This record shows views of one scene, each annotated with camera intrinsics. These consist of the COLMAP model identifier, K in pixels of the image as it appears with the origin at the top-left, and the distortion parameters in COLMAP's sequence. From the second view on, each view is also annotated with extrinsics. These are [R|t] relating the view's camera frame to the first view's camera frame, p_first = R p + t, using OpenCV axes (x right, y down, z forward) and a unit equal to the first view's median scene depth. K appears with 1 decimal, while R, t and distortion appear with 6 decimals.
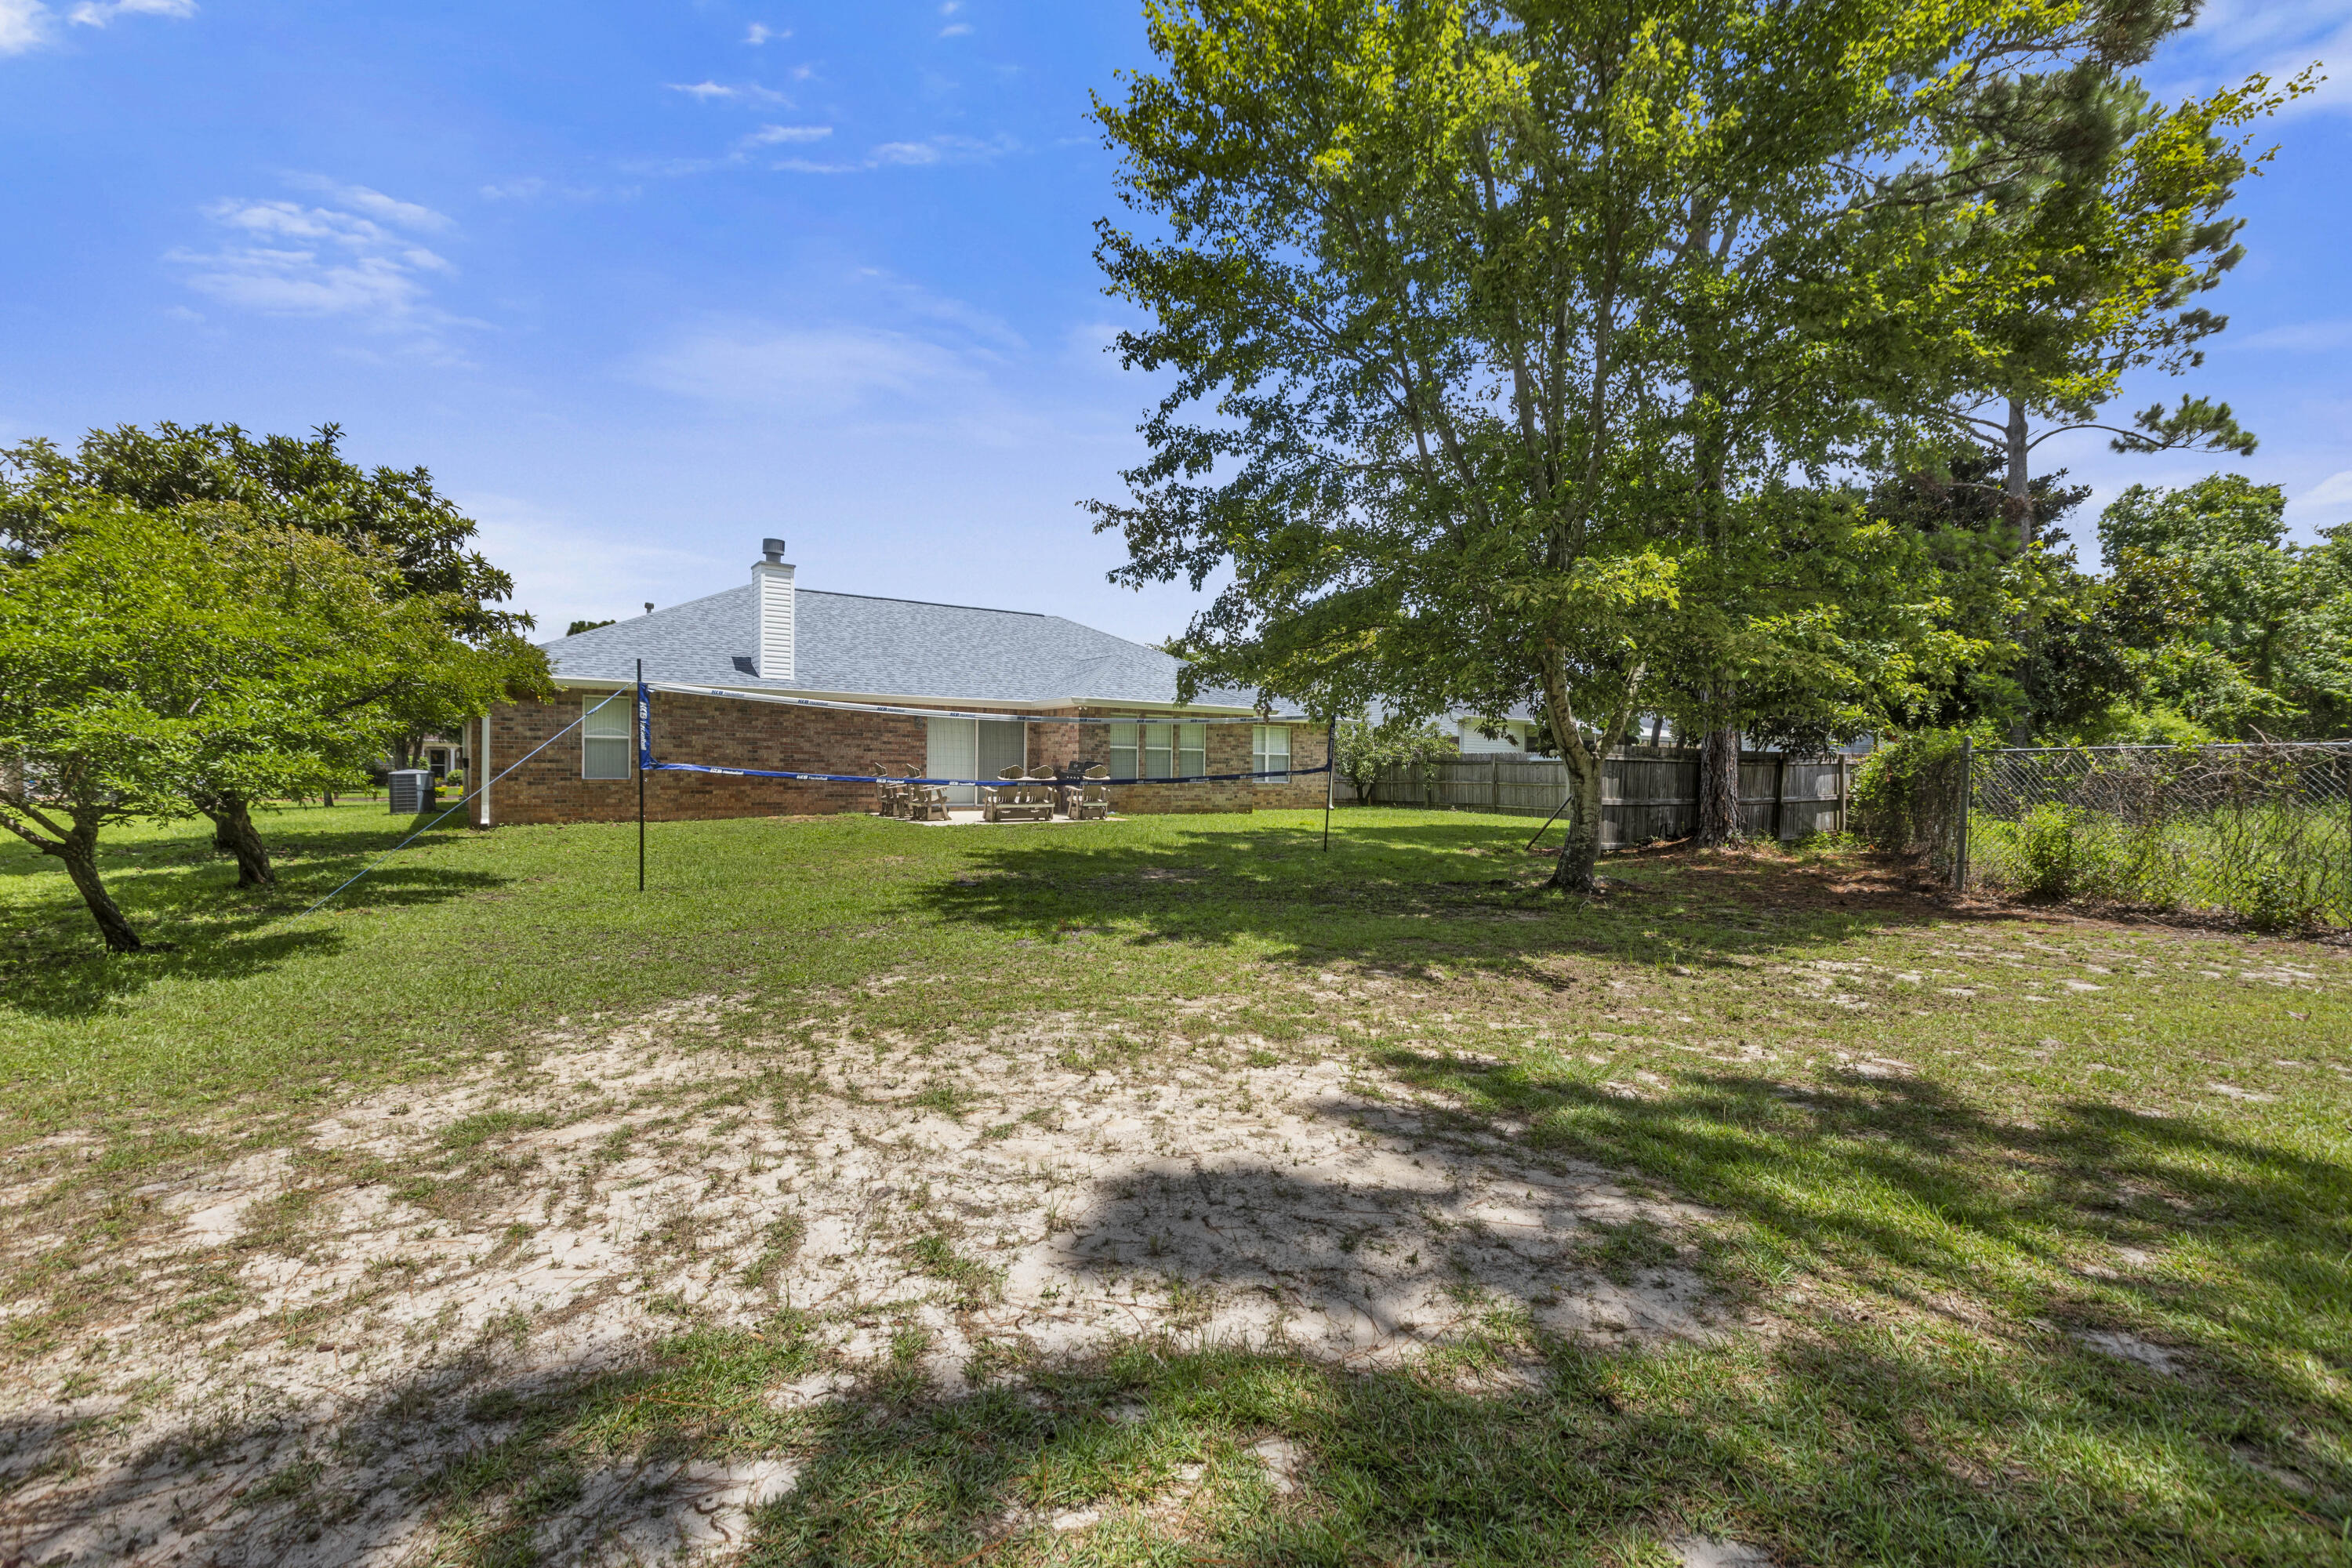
lens RADIAL K [[1045.5, 0, 1155.7], [0, 1045.5, 762.6], [0, 0, 1]] dist [-0.004289, 0.000127]
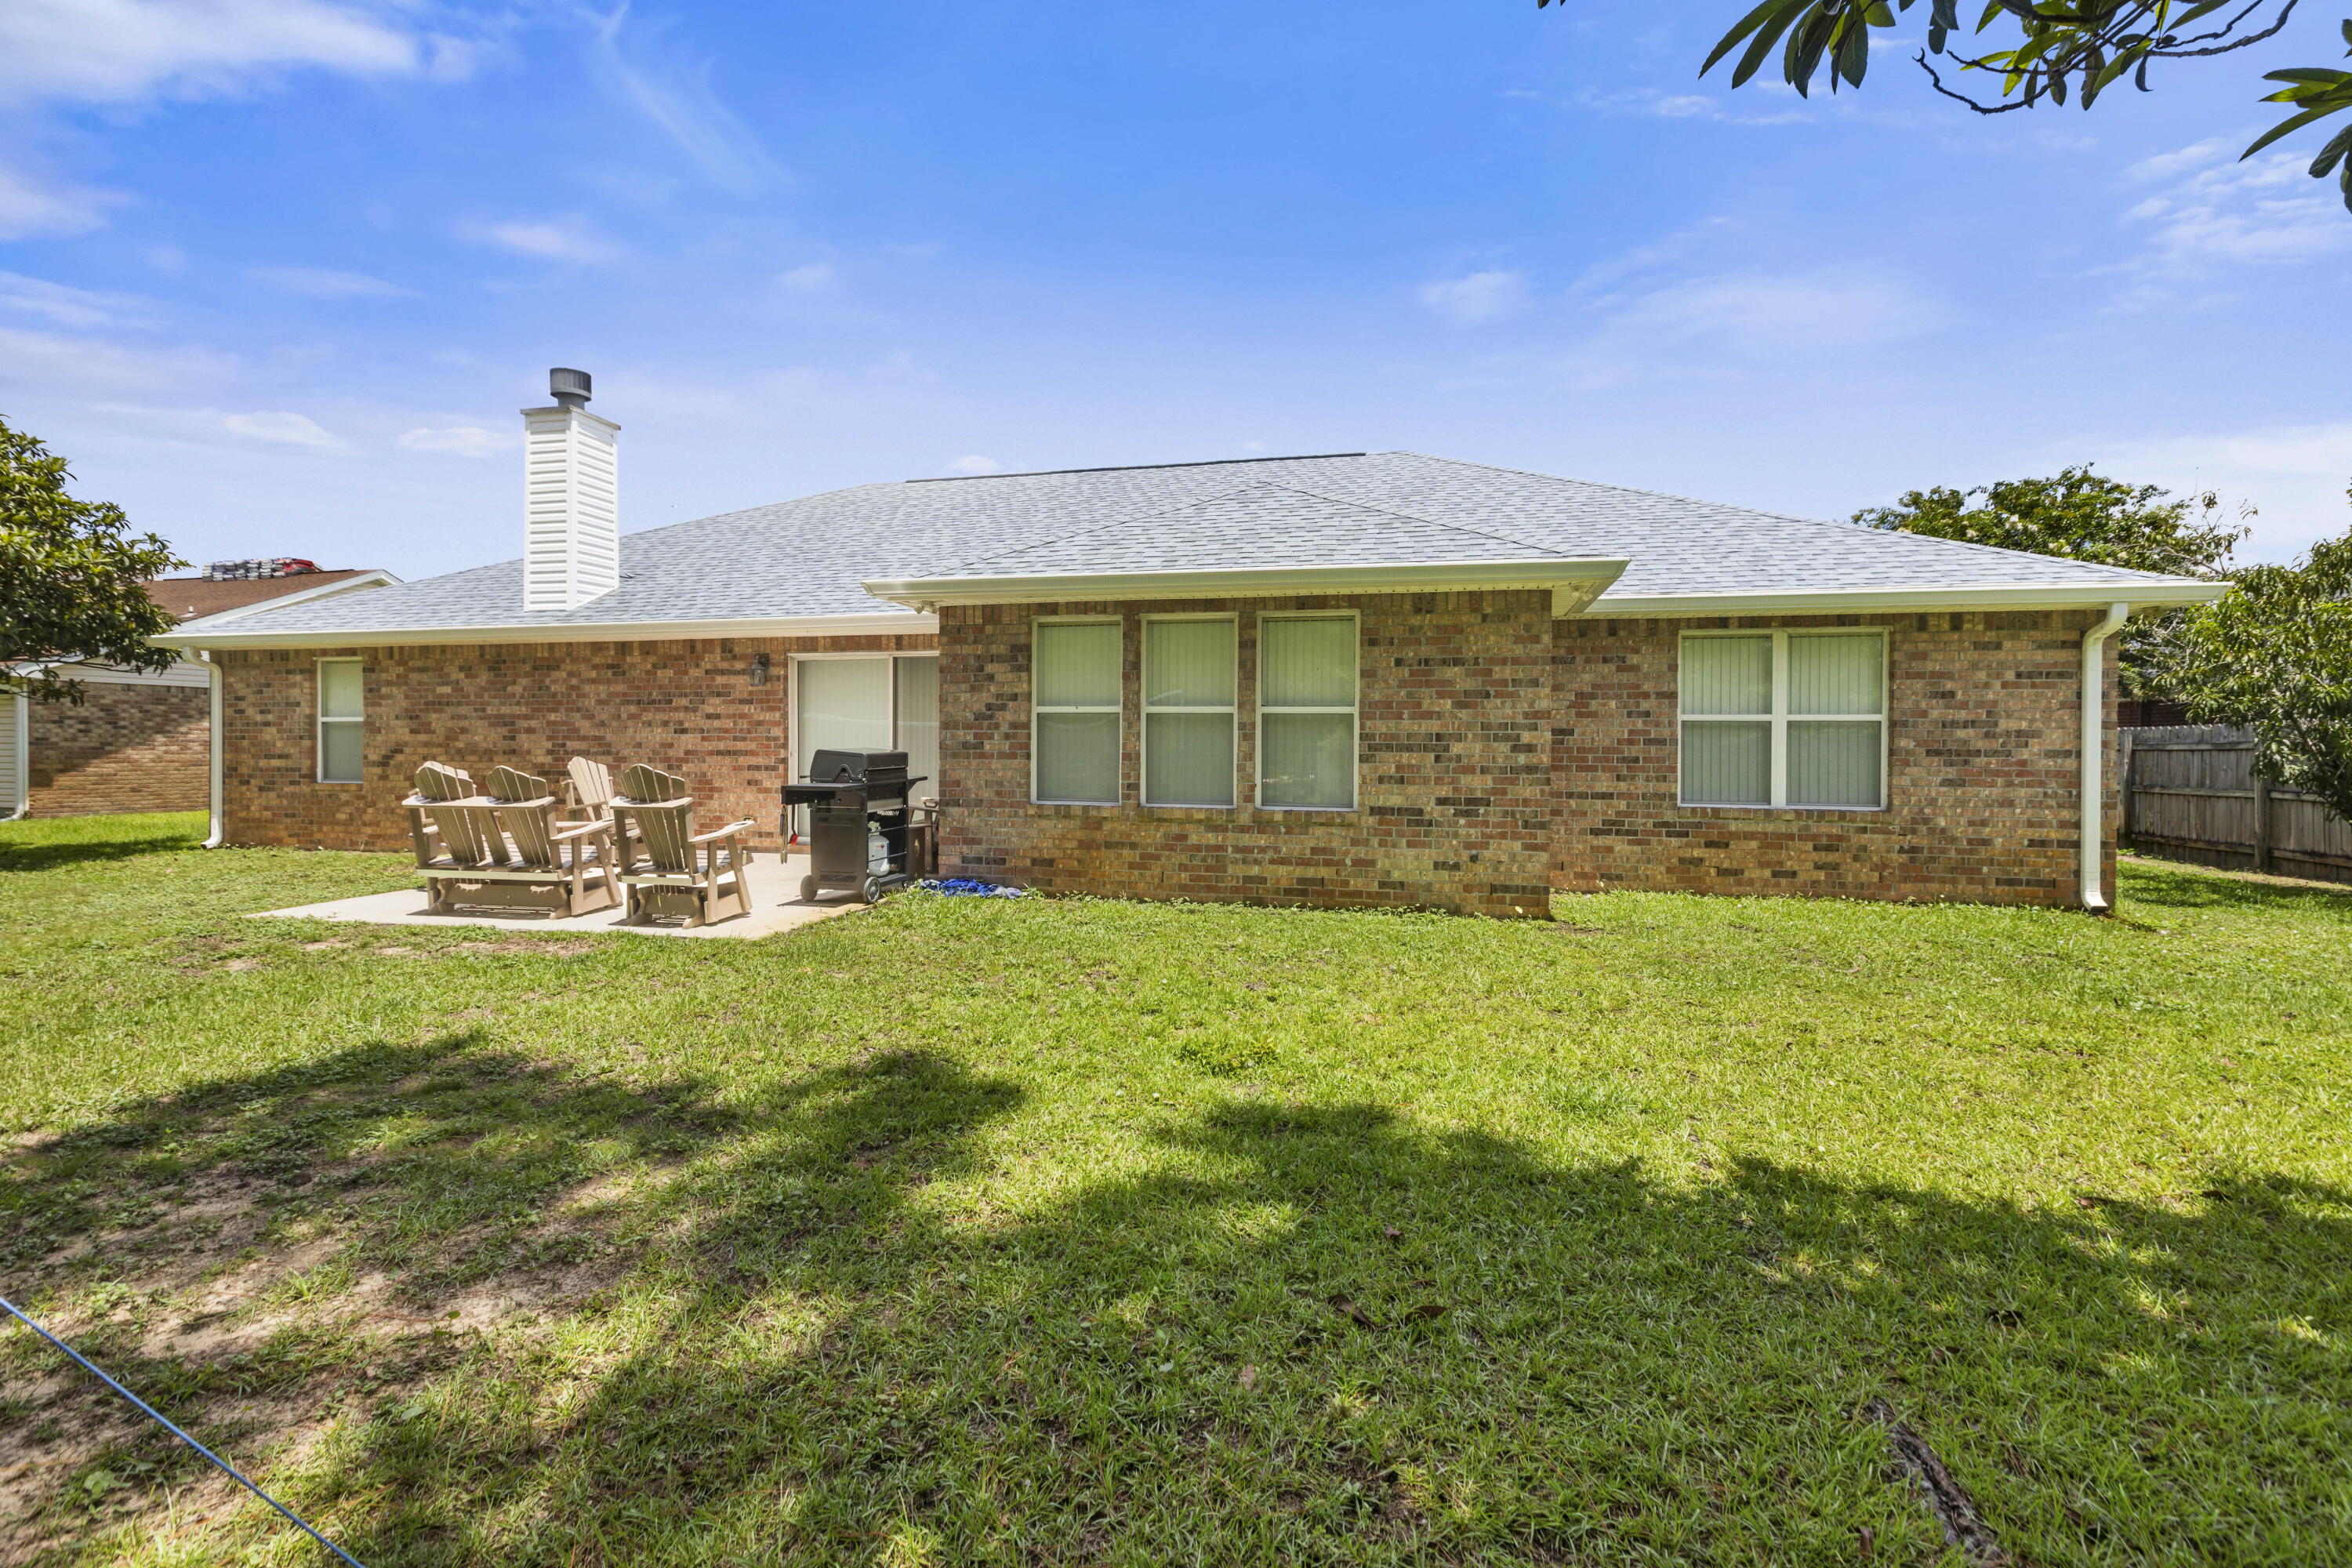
lens RADIAL K [[1045.5, 0, 1155.7], [0, 1045.5, 762.6], [0, 0, 1]] dist [-0.004289, 0.000127]
pose [[0.600990, -0.000707, -0.799256, 0.038803], [-0.002745, 0.999992, -0.002949, 0.000458], [0.799252, 0.003966, 0.600983, 0.127563]]
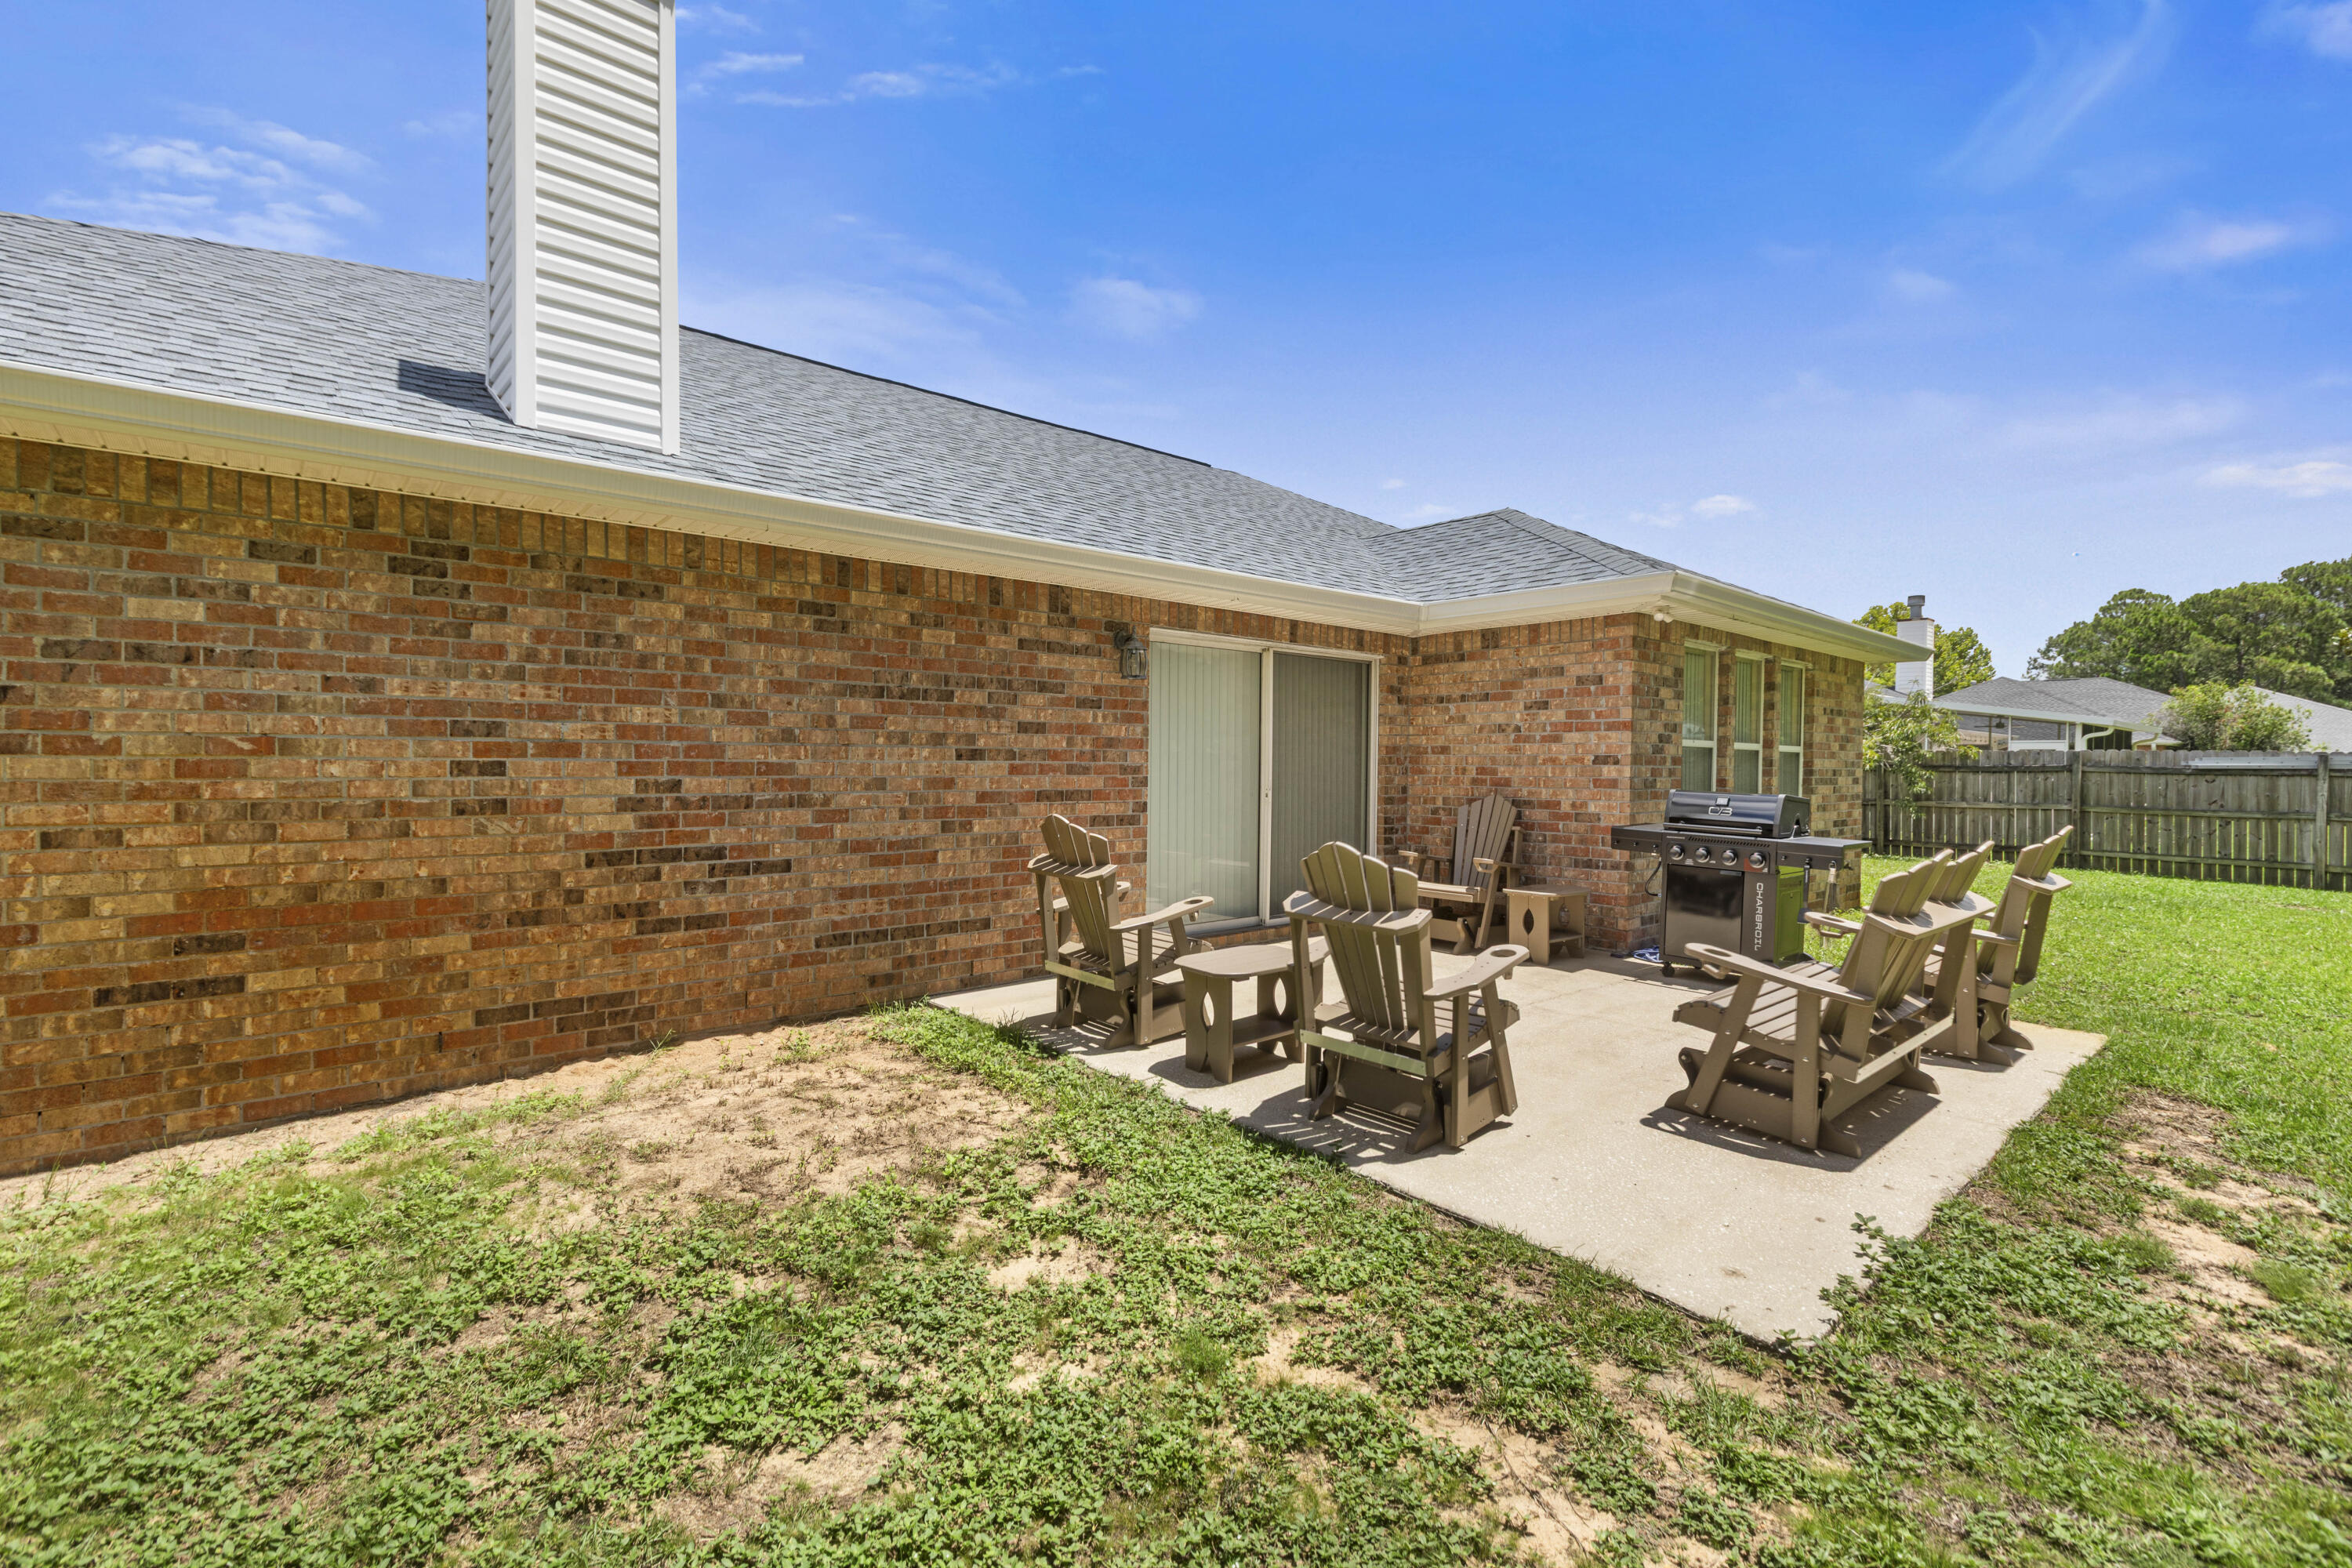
lens RADIAL K [[1045.5, 0, 1155.7], [0, 1045.5, 762.6], [0, 0, 1]] dist [-0.004289, 0.000127]
pose [[0.999683, -0.003460, 0.024924, -0.034843], [0.003551, 0.999987, -0.003606, -0.001461], [-0.024911, 0.003693, 0.999683, 0.107524]]
